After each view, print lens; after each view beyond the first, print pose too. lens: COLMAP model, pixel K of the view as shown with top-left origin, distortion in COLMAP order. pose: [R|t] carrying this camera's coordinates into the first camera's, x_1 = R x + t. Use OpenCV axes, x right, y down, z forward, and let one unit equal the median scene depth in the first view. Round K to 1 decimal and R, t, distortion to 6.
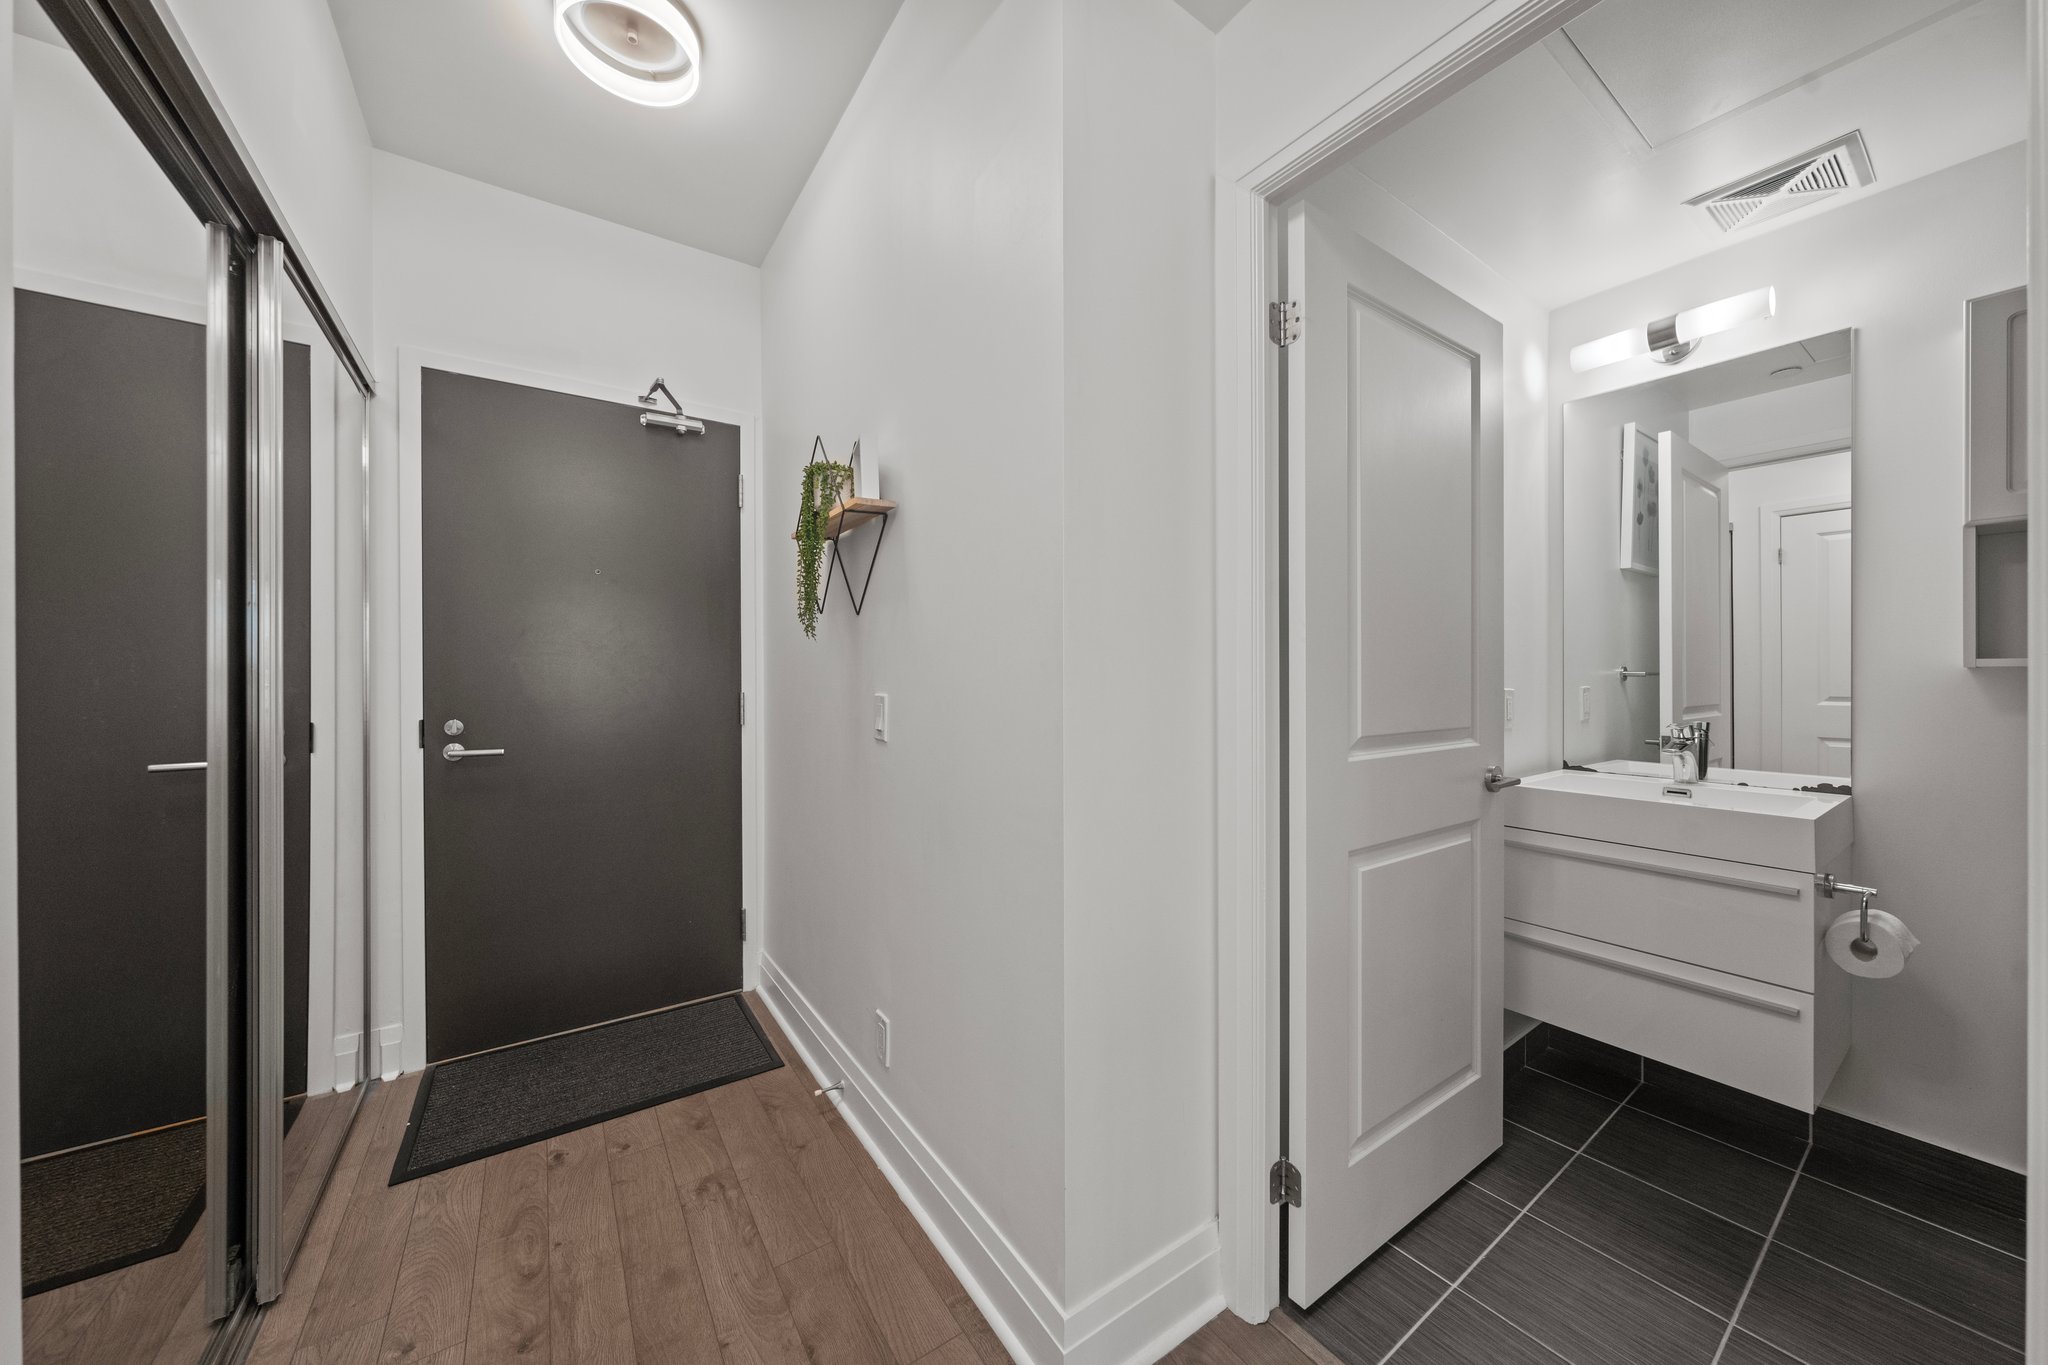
lens RADIAL K [[702.0, 0, 1035.1], [0, 702.0, 678.1], [0, 0, 1]] dist [-0.004694, 0.000790]
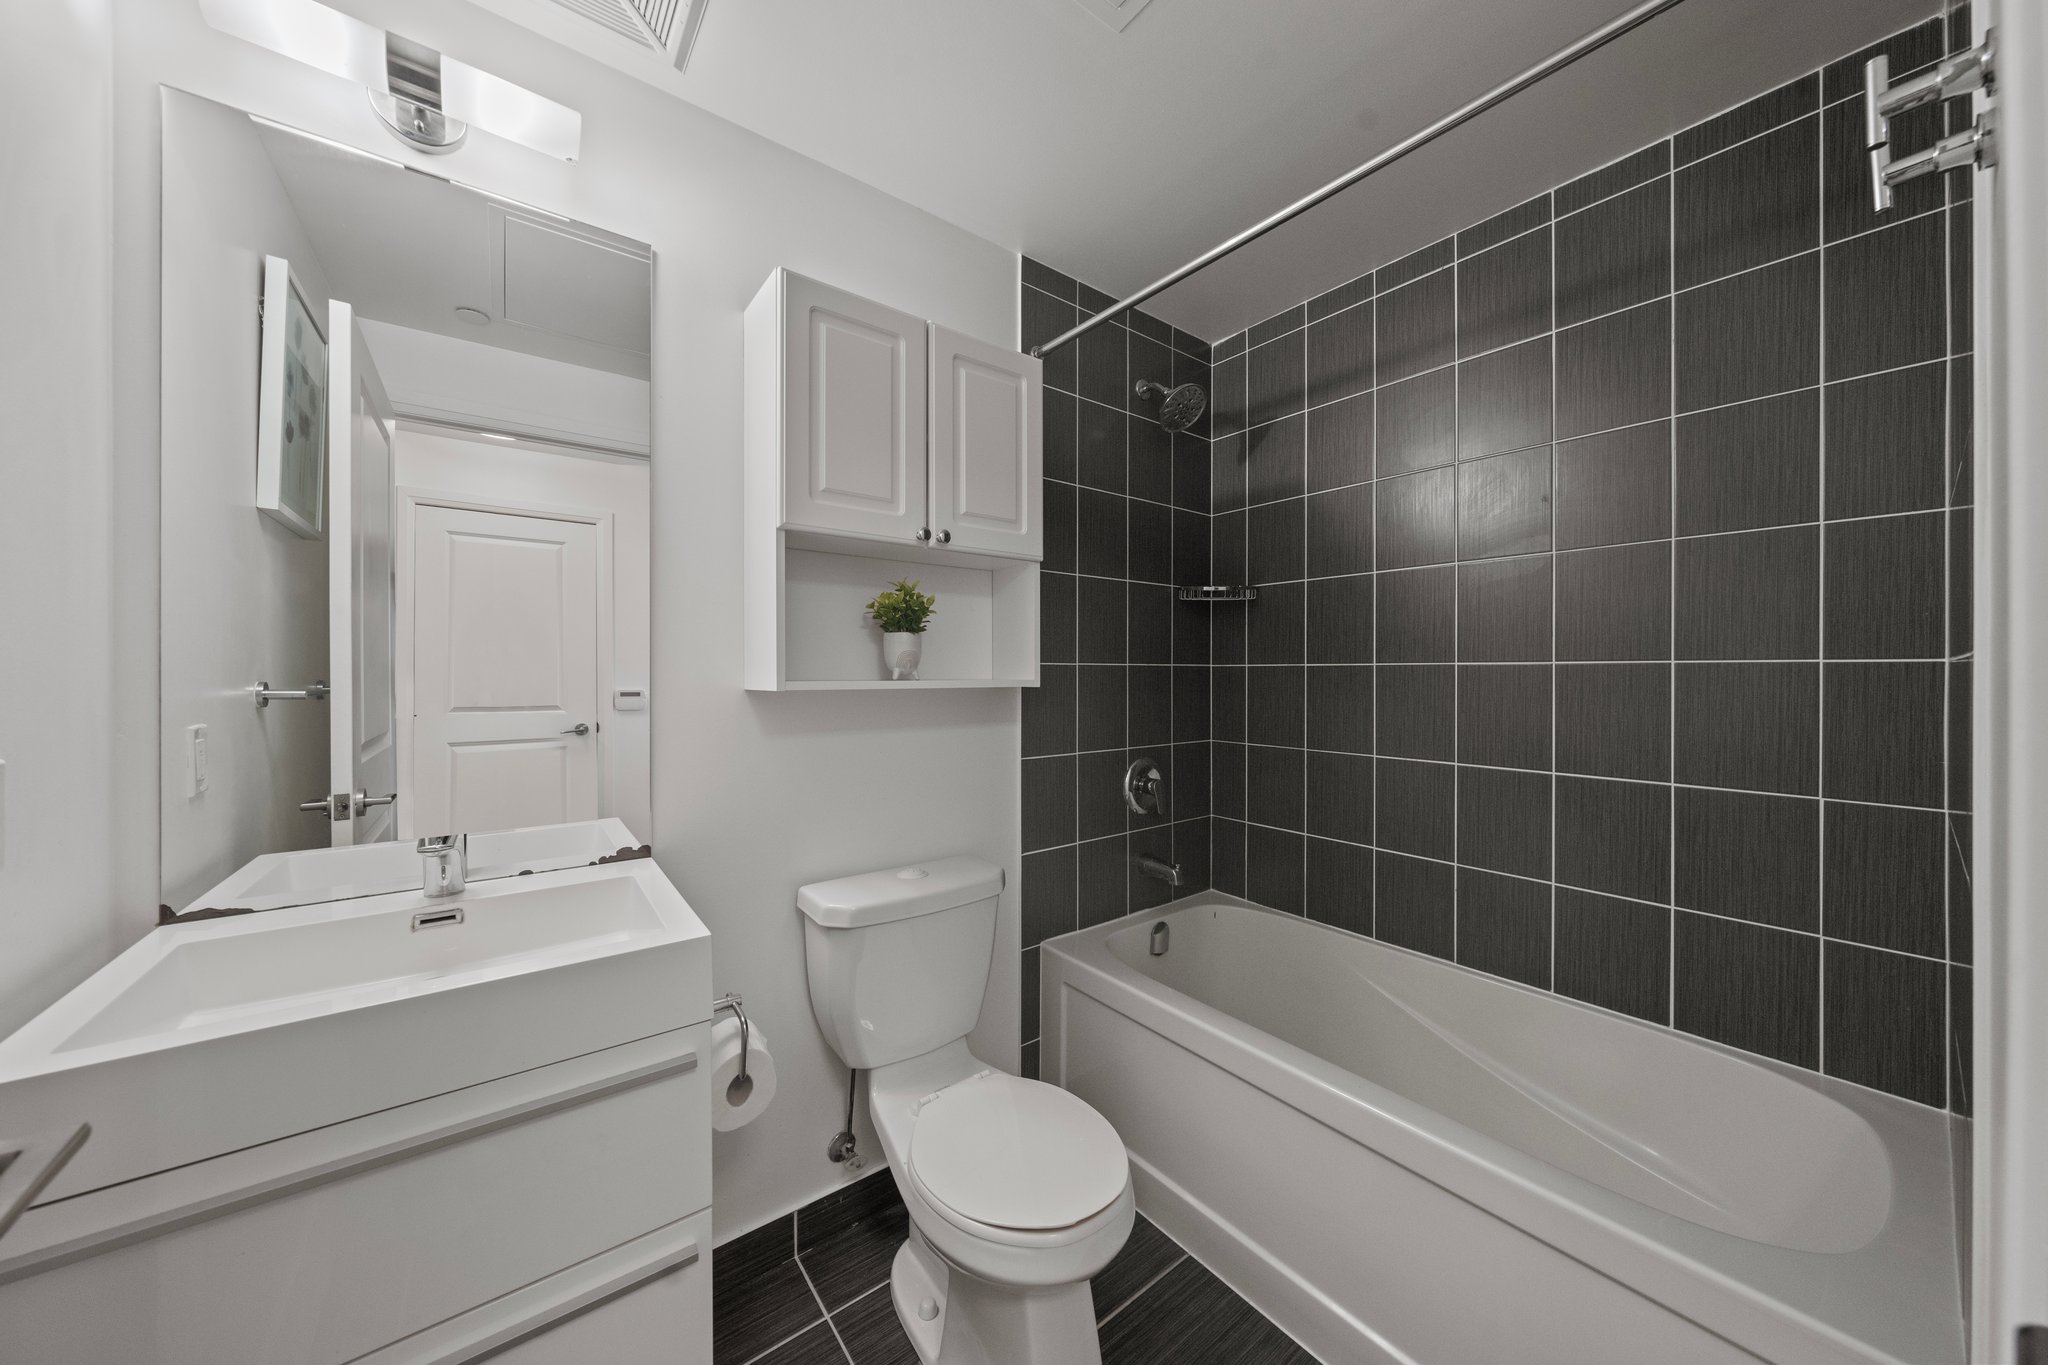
lens RADIAL K [[702.0, 0, 997.3], [0, 702.0, 673.3], [0, 0, 1]] dist [-0.004694, 0.000790]
pose [[-0.033980, 0.003177, 0.999417, 0.426292], [0.004671, 0.999985, -0.003020, -0.032742], [-0.999412, 0.004565, -0.033995, 0.710929]]
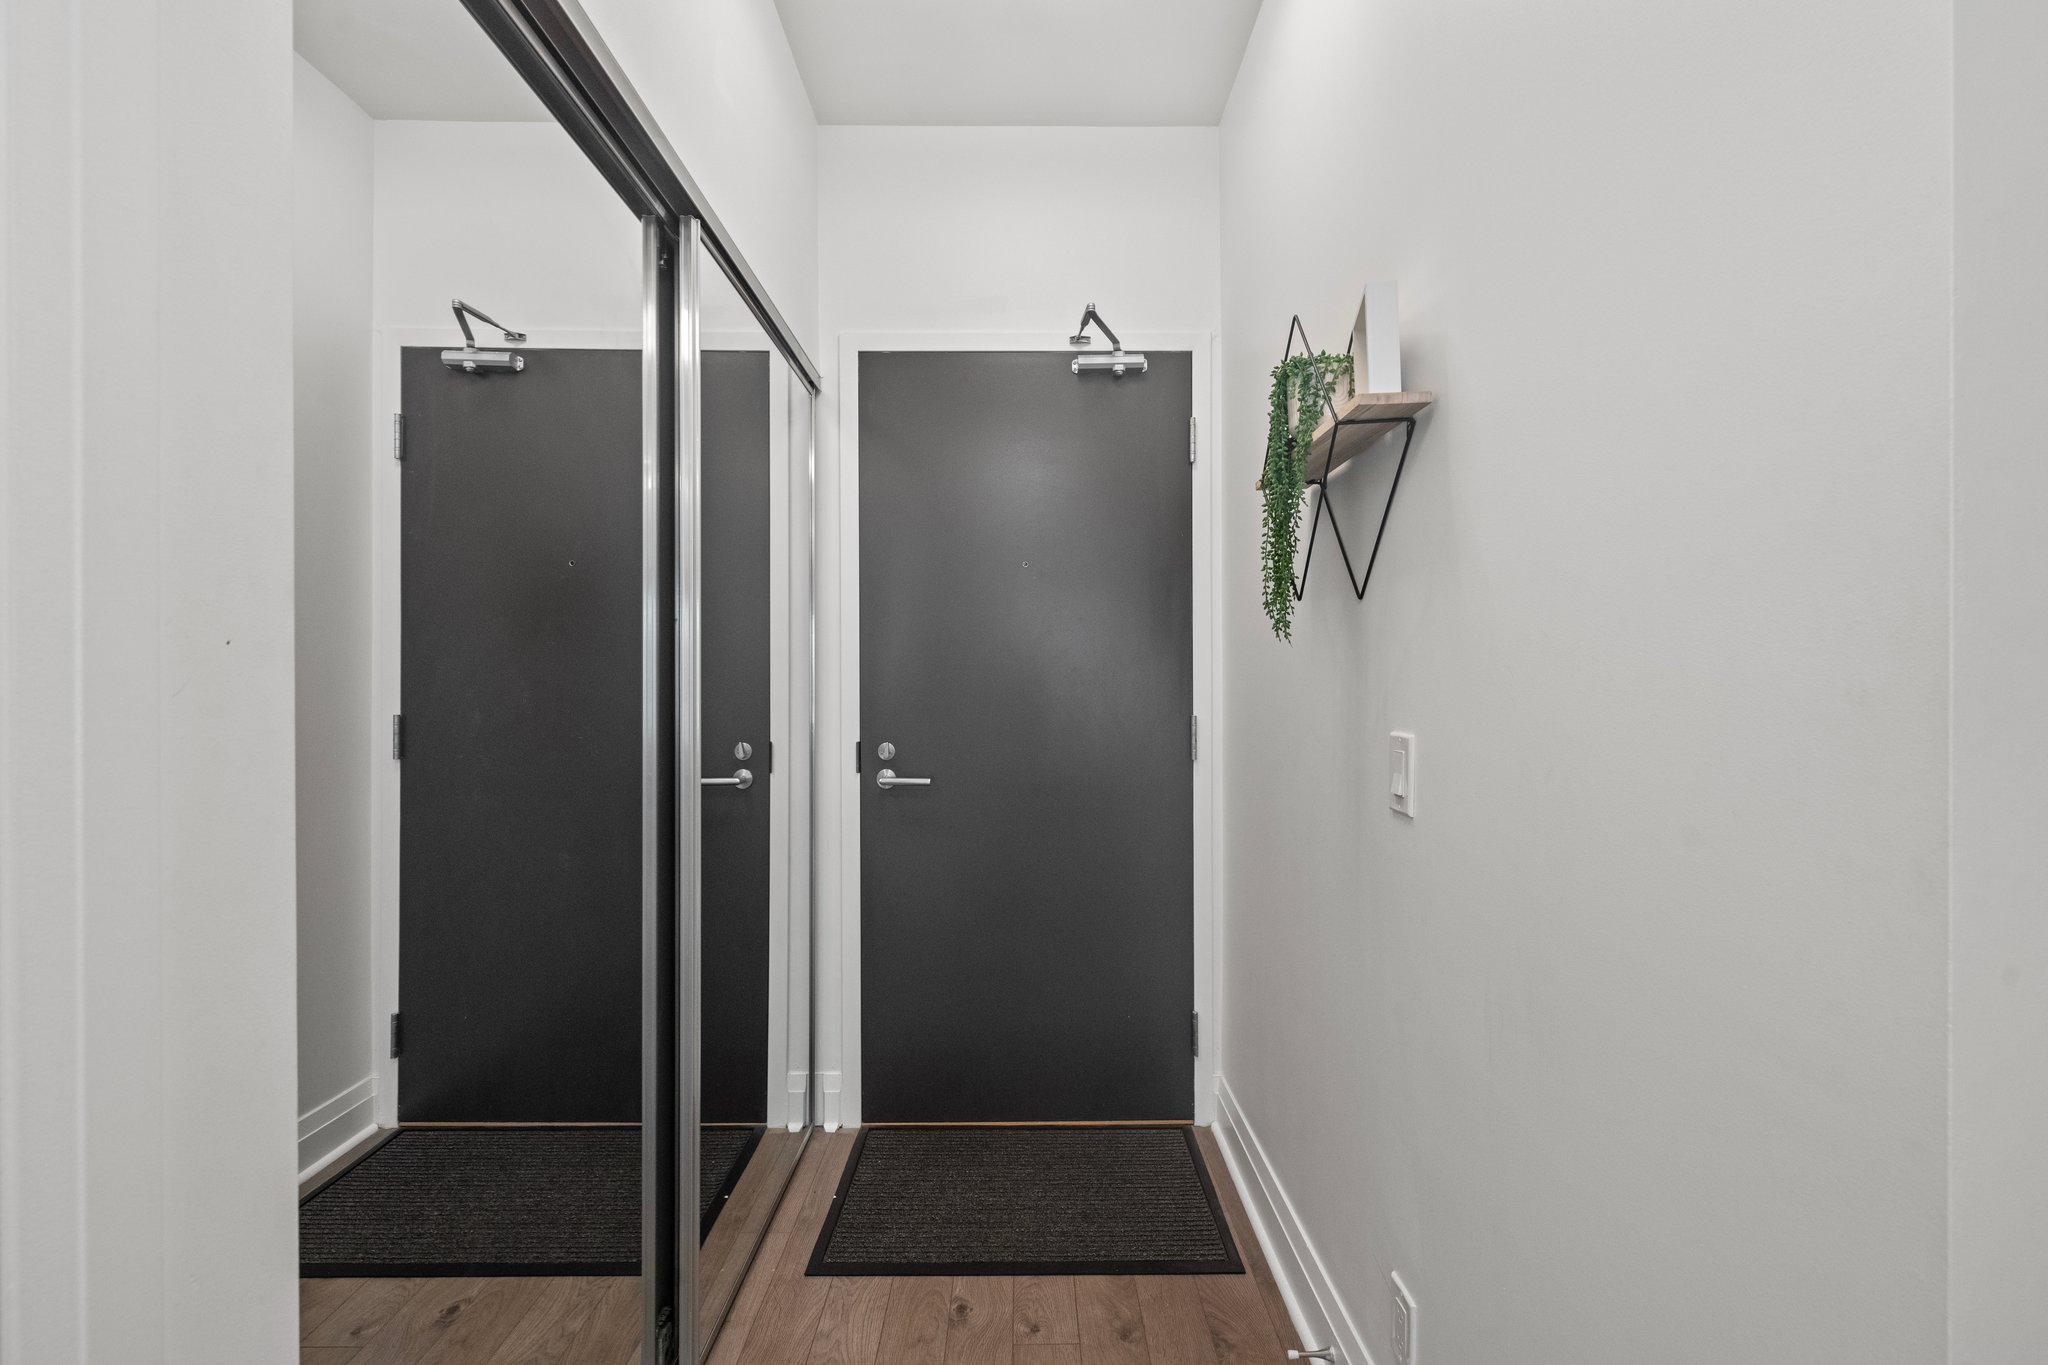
lens RADIAL K [[865.1, 0, 1022.5], [0, 865.1, 685.2], [0, 0, 1]] dist [-0.000654, -0.000108]
pose [[0.815900, 0.002333, -0.578189, -0.056967], [-0.001551, 0.999997, 0.001847, -0.016463], [0.578191, -0.000610, 0.815901, 0.214729]]
